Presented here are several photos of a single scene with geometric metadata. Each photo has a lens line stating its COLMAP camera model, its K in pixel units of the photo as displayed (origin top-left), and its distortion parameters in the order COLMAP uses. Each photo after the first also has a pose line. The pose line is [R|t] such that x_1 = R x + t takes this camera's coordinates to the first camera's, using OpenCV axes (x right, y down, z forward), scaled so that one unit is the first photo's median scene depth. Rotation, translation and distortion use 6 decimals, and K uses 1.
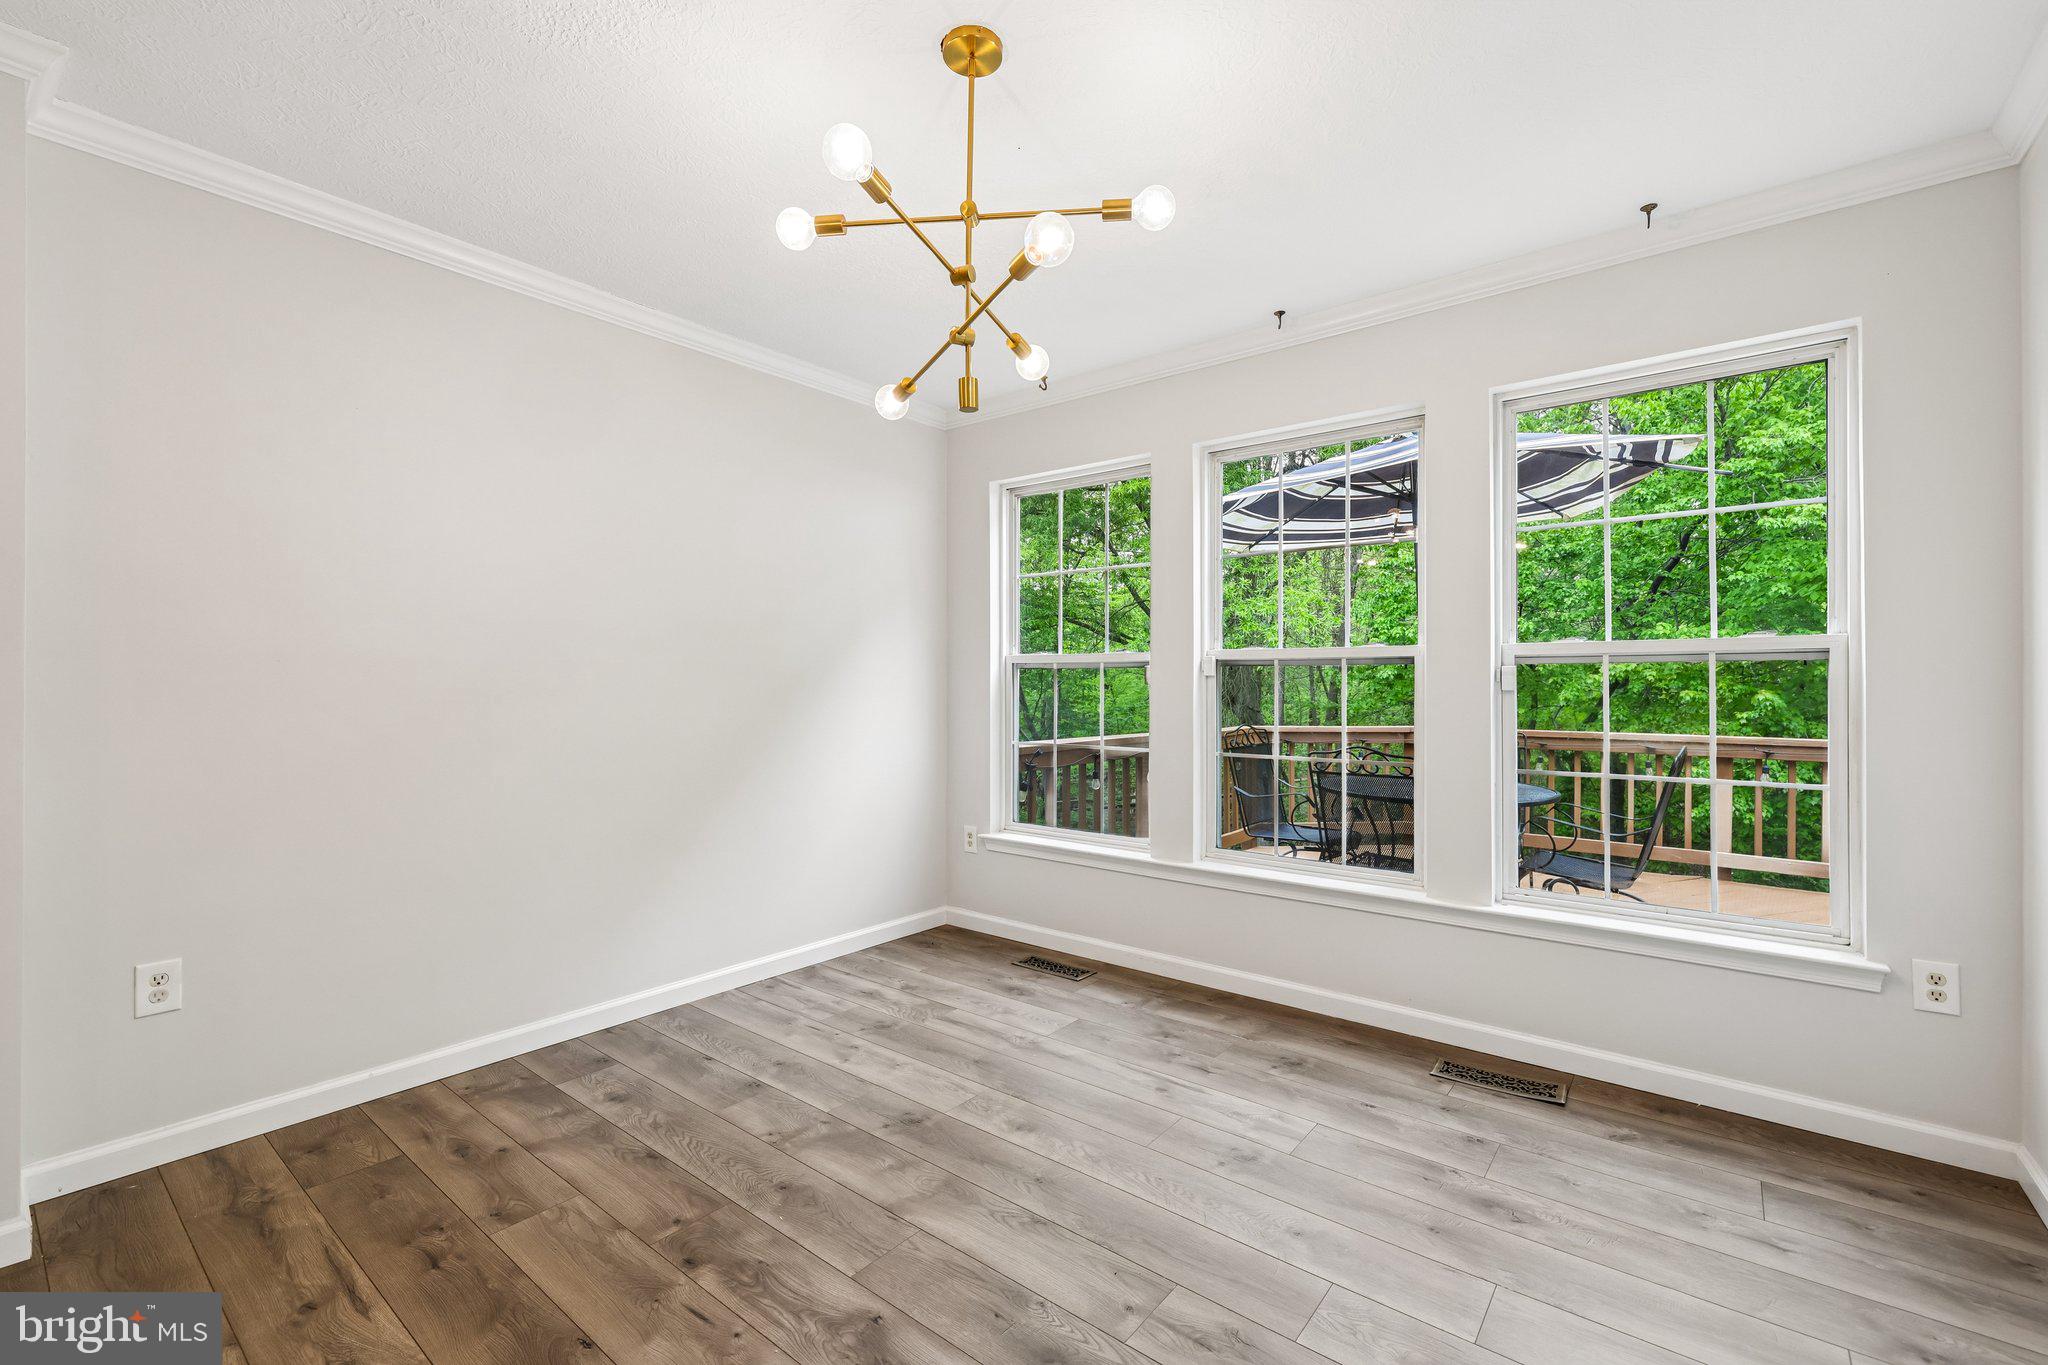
lens RADIAL K [[874.0, 0, 1014.6], [0, 874.0, 683.7], [0, 0, 1]] dist [-0.001185, 0.000093]
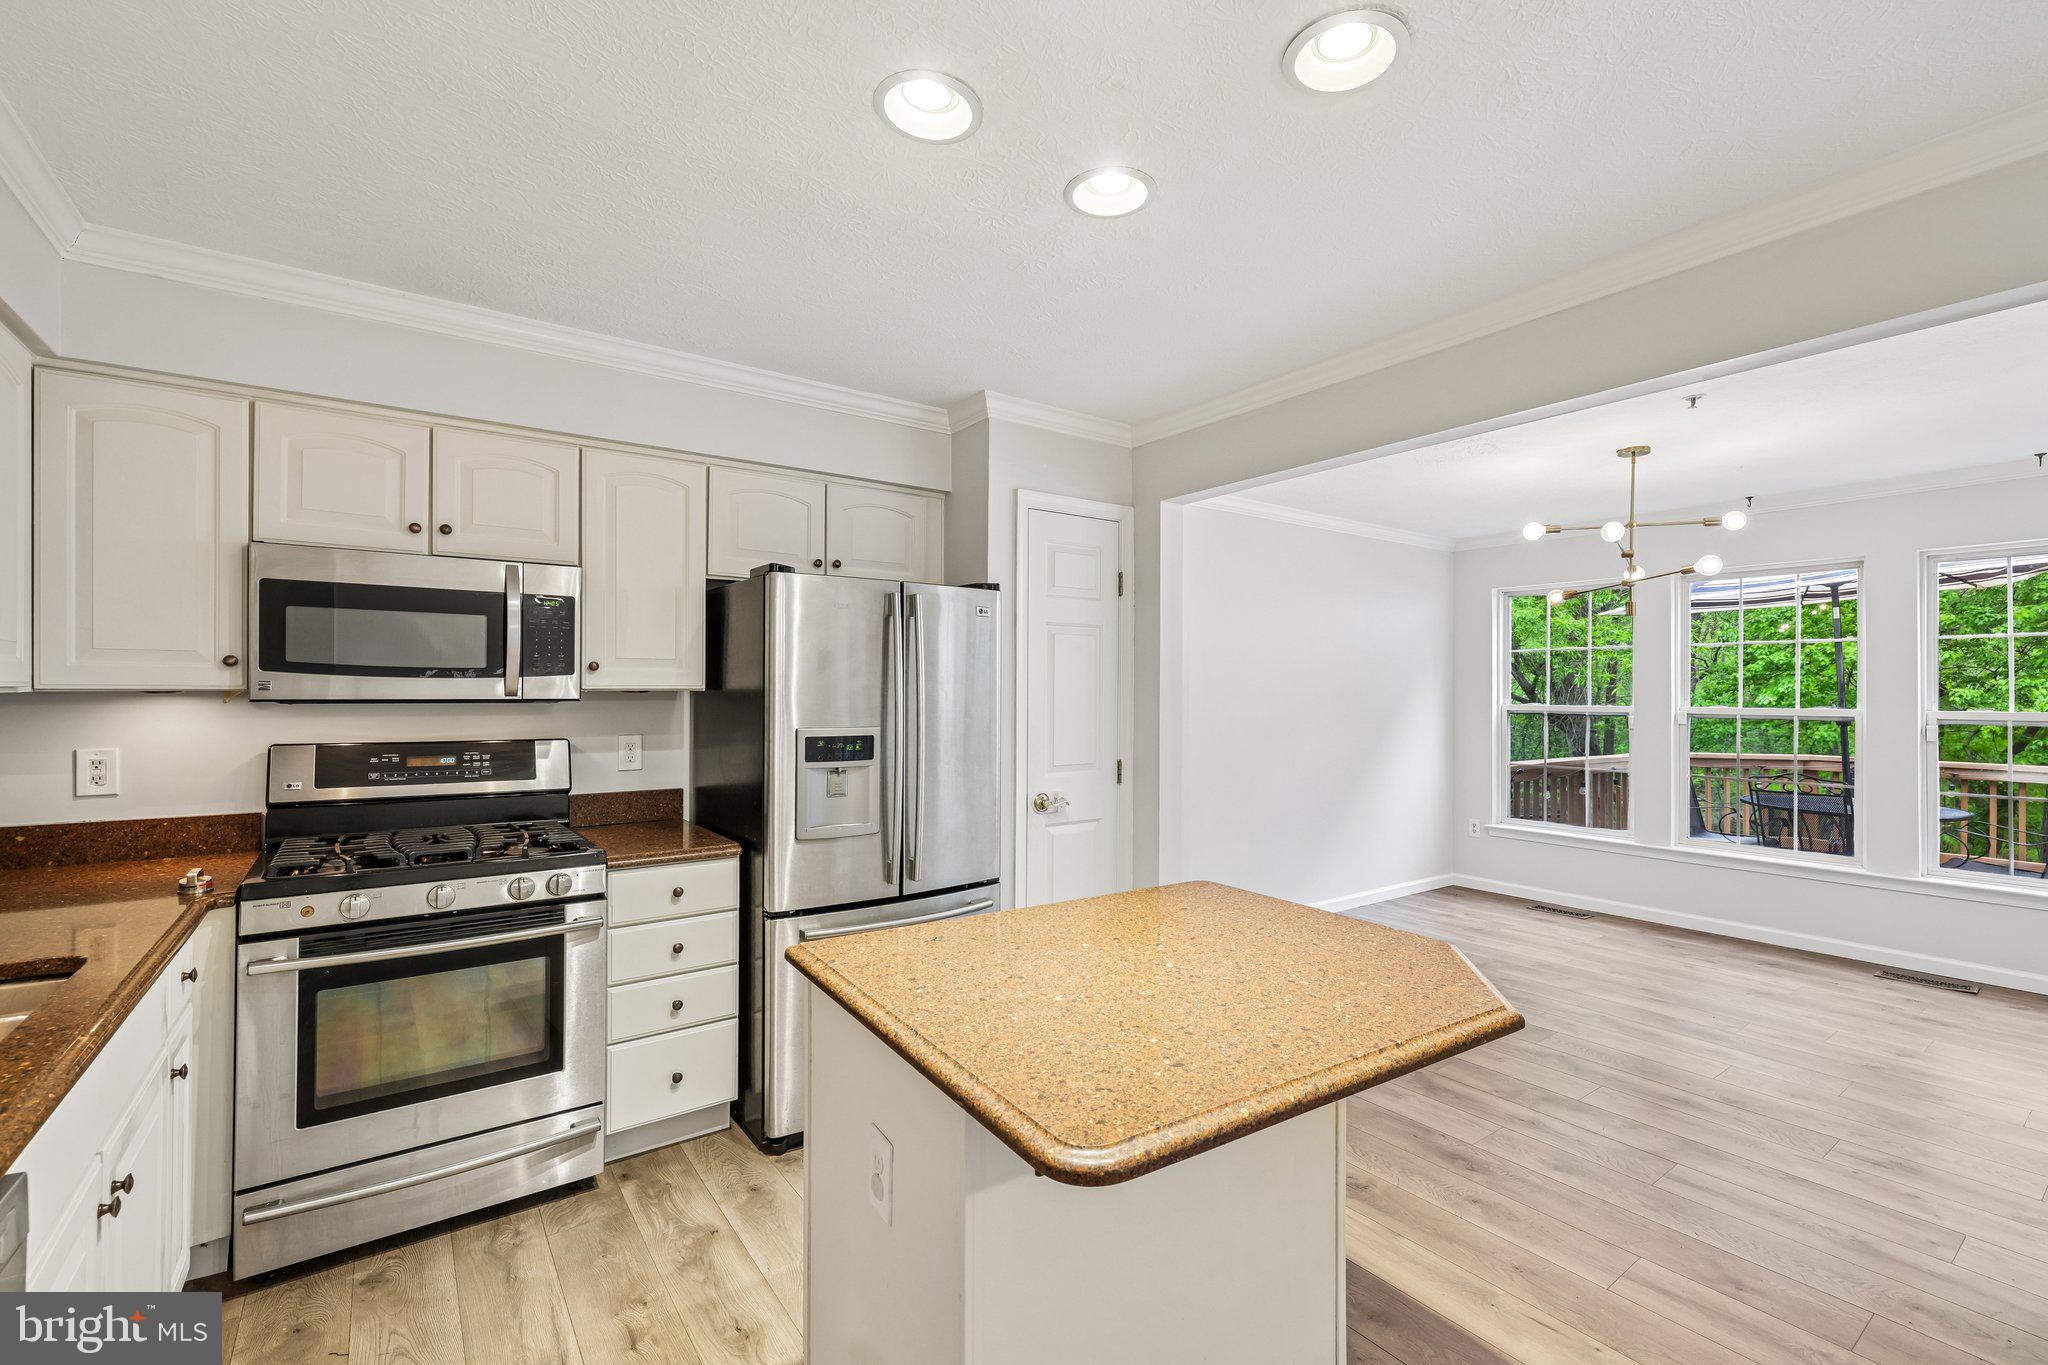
lens RADIAL K [[874.0, 0, 1014.6], [0, 874.0, 683.7], [0, 0, 1]] dist [-0.001185, 0.000093]
pose [[0.962402, 0.002623, -0.271616, -0.544258], [-0.004707, 0.999964, -0.007025, -0.070737], [0.271588, 0.008039, 0.962380, -0.875005]]
